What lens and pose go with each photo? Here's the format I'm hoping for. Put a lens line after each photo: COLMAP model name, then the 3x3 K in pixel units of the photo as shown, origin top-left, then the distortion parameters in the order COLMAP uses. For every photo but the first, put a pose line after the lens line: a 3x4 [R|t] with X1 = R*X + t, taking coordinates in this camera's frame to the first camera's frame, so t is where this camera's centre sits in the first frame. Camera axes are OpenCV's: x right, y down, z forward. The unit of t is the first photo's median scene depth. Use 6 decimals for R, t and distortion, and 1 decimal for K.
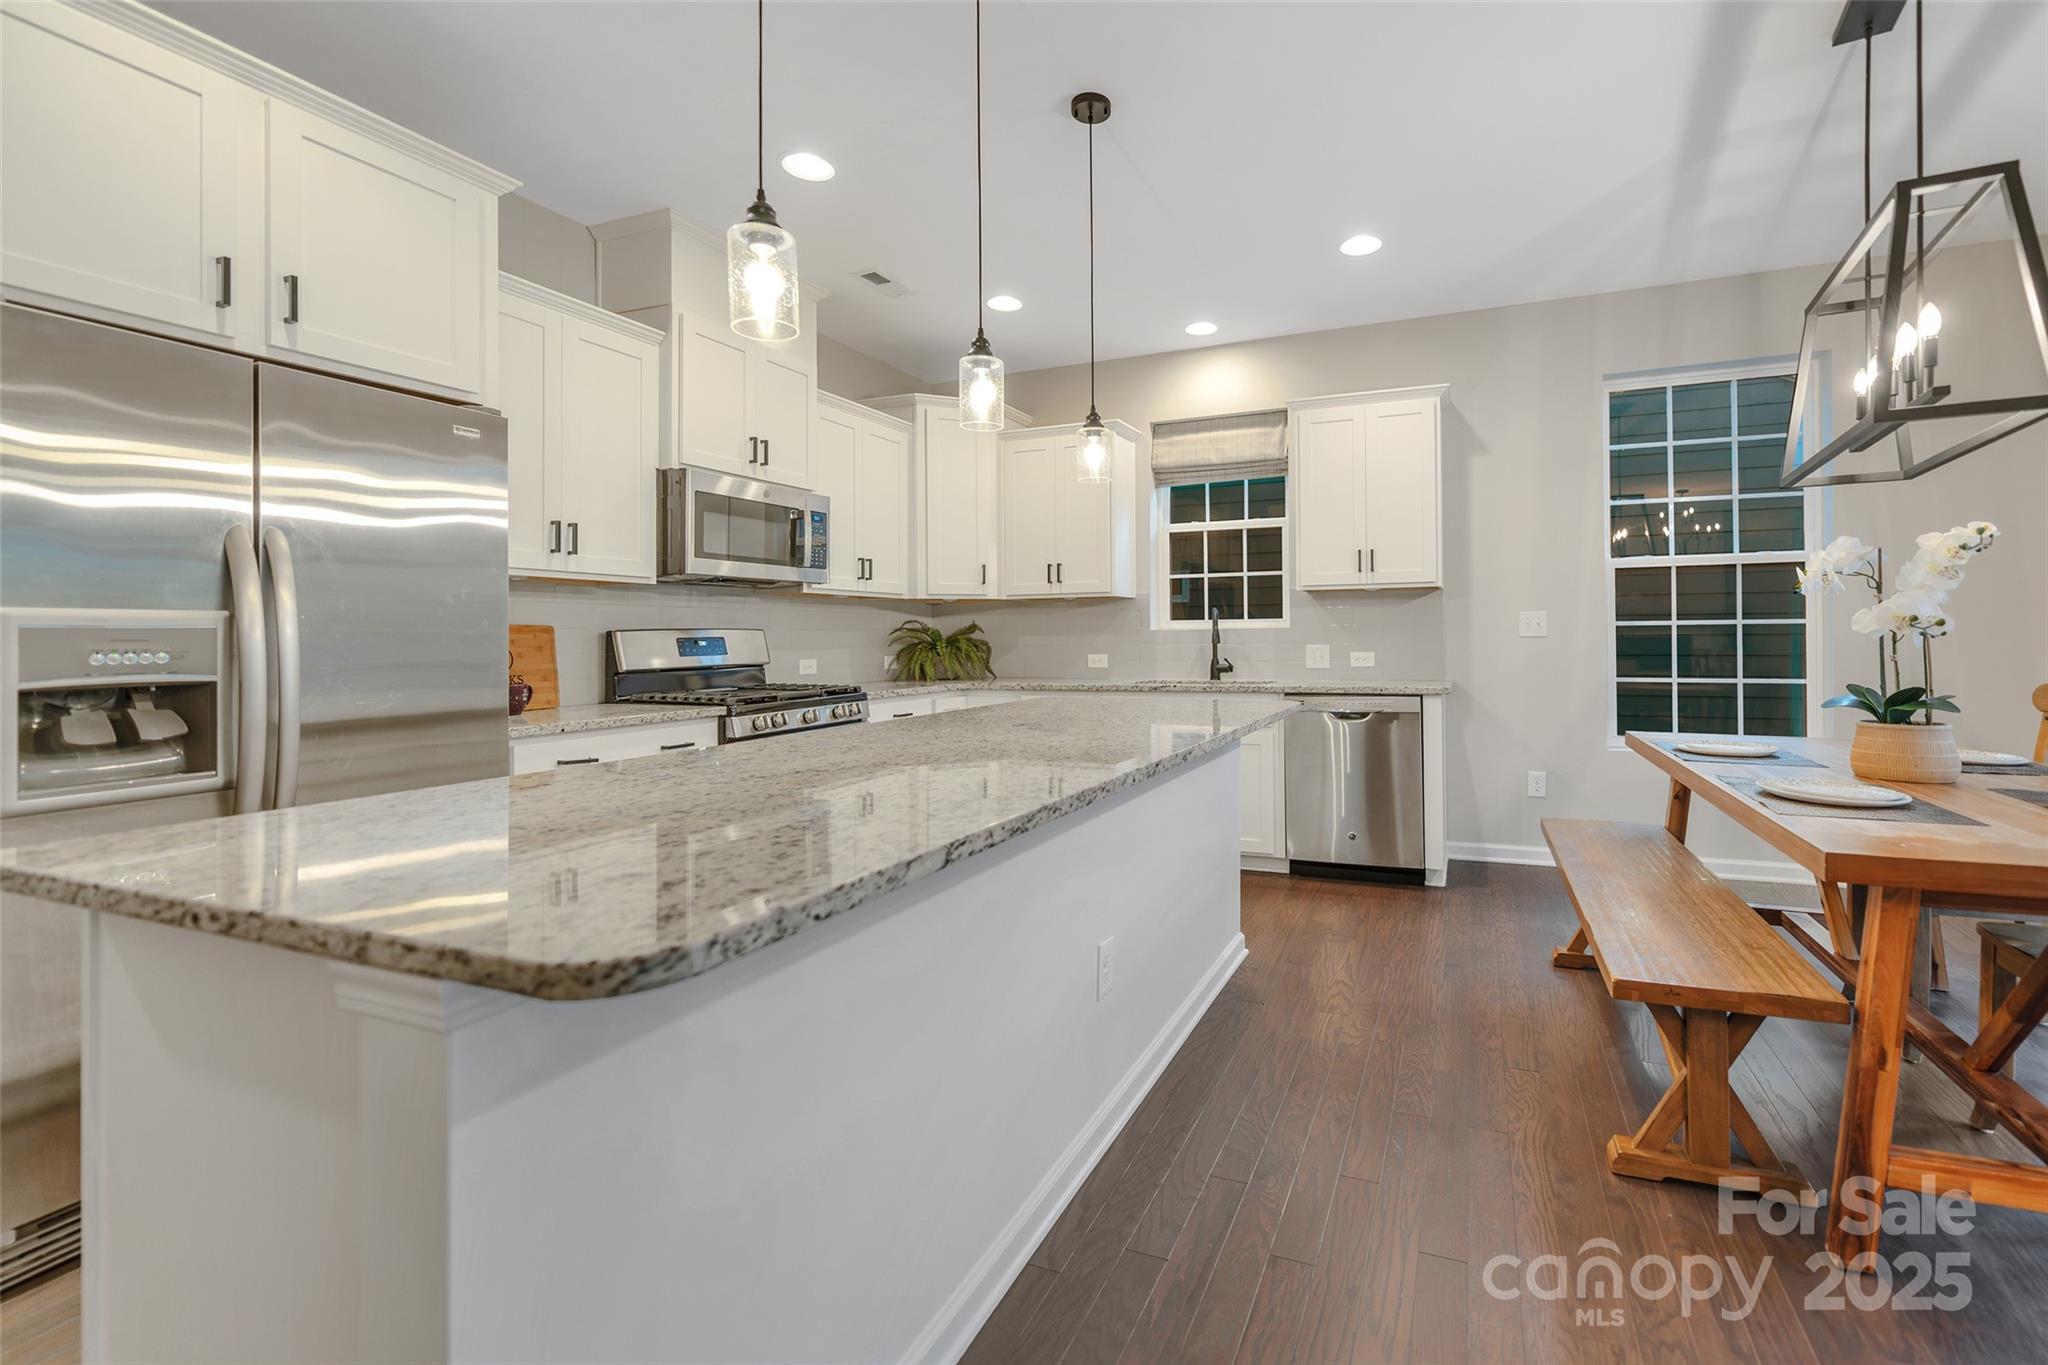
lens RADIAL K [[856.0, 0, 1172.0], [0, 856.0, 644.8], [0, 0, 1]] dist [0.000913, -0.001316]
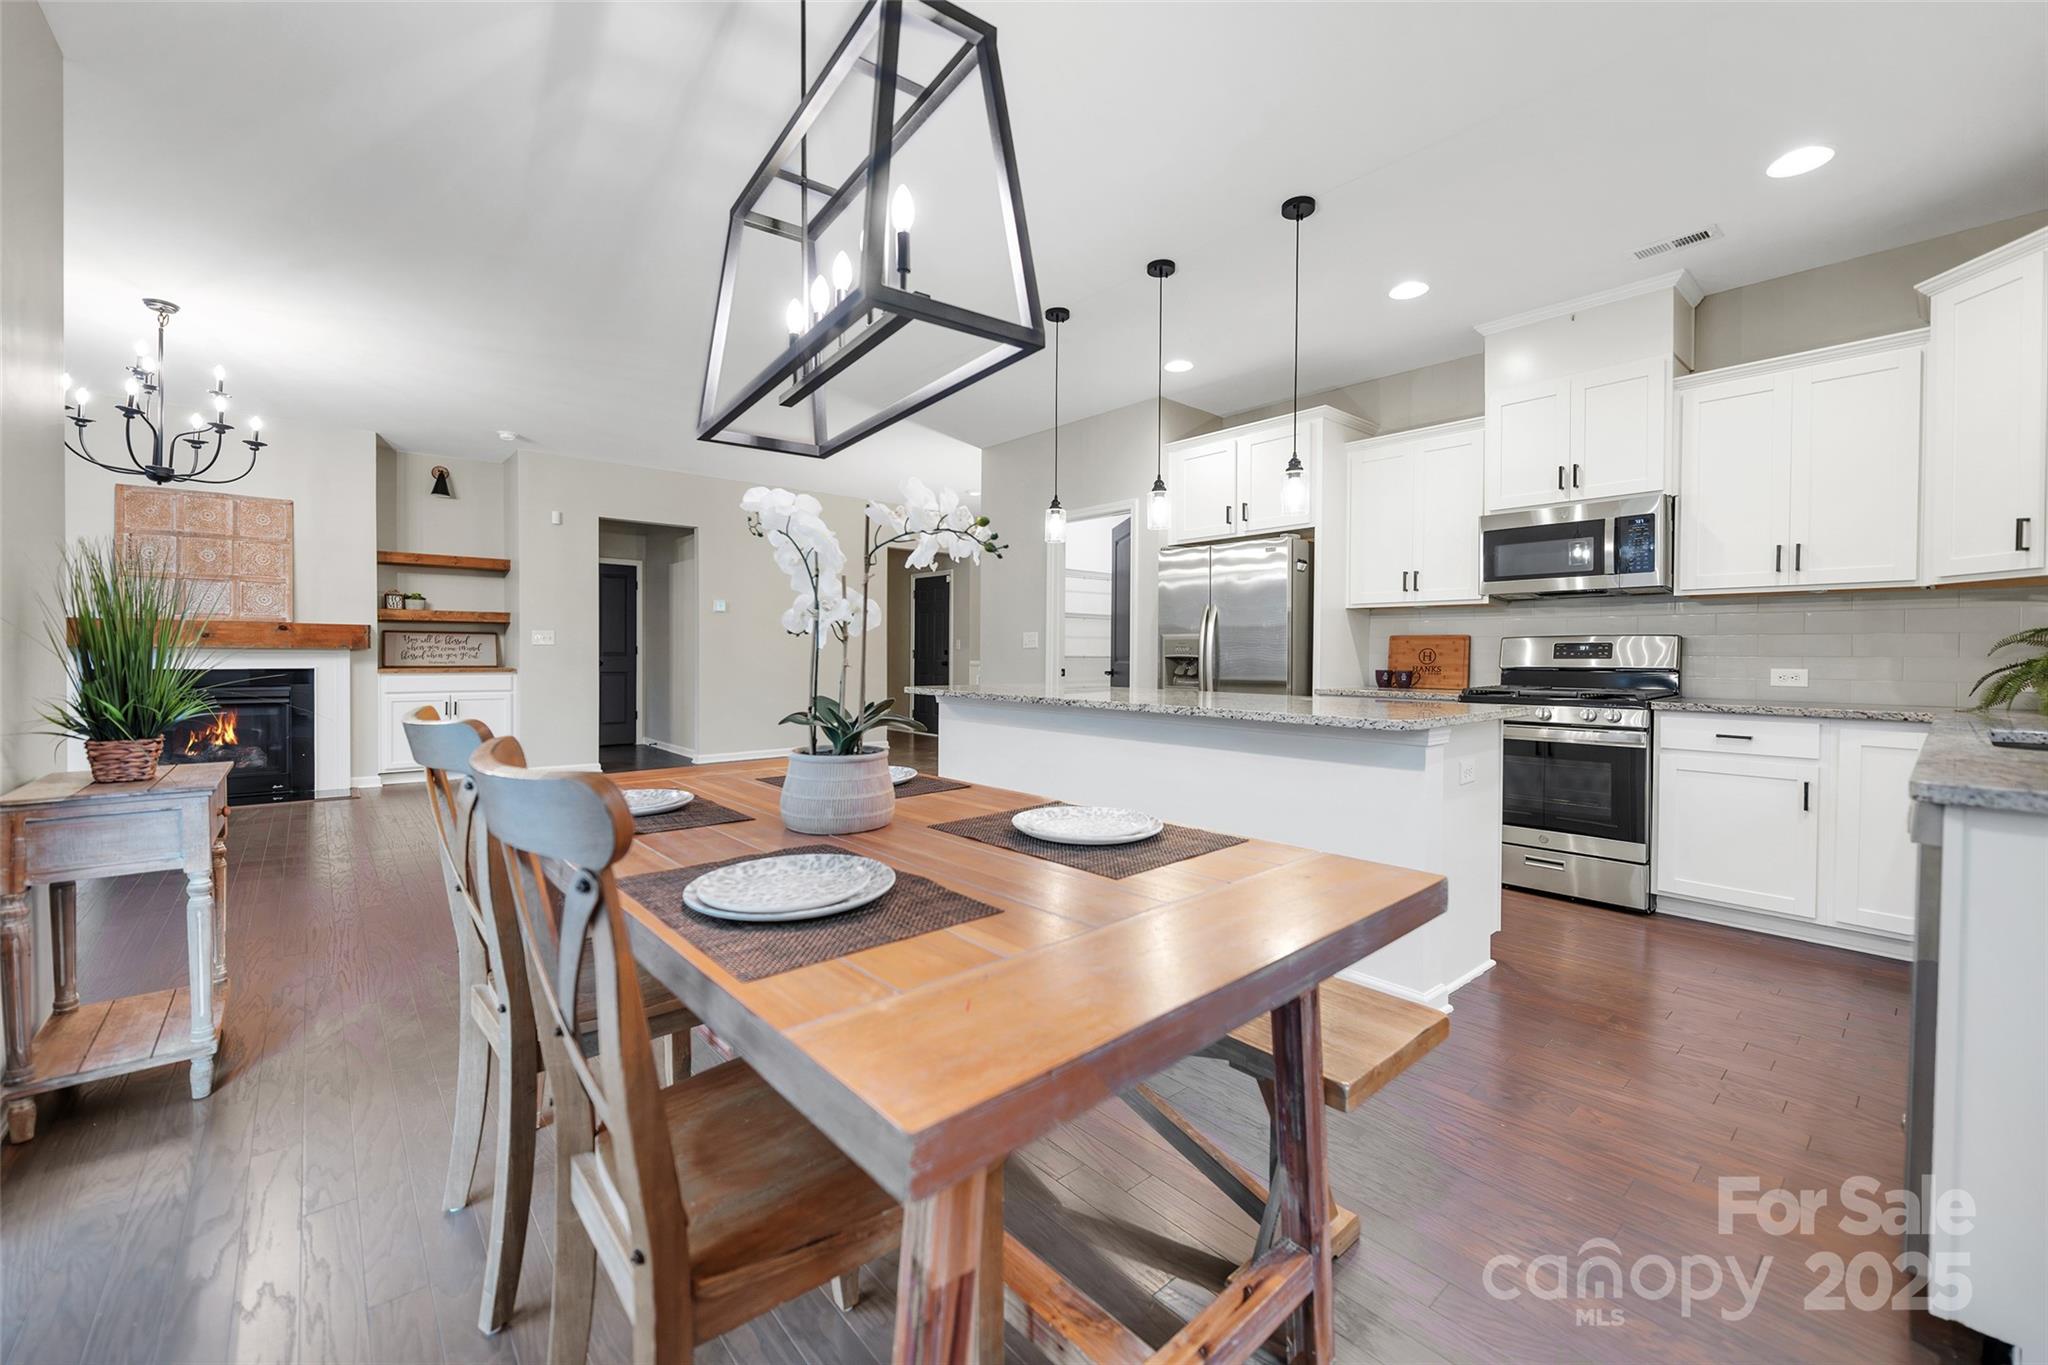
lens RADIAL K [[856.0, 0, 1031.7], [0, 856.0, 670.8], [0, 0, 1]] dist [0.000913, -0.001316]
pose [[-0.442409, 0.018848, -0.896615, 0.796211], [-0.012588, 0.999550, 0.027223, 0.006554], [0.896725, 0.023330, -0.441973, 0.820981]]
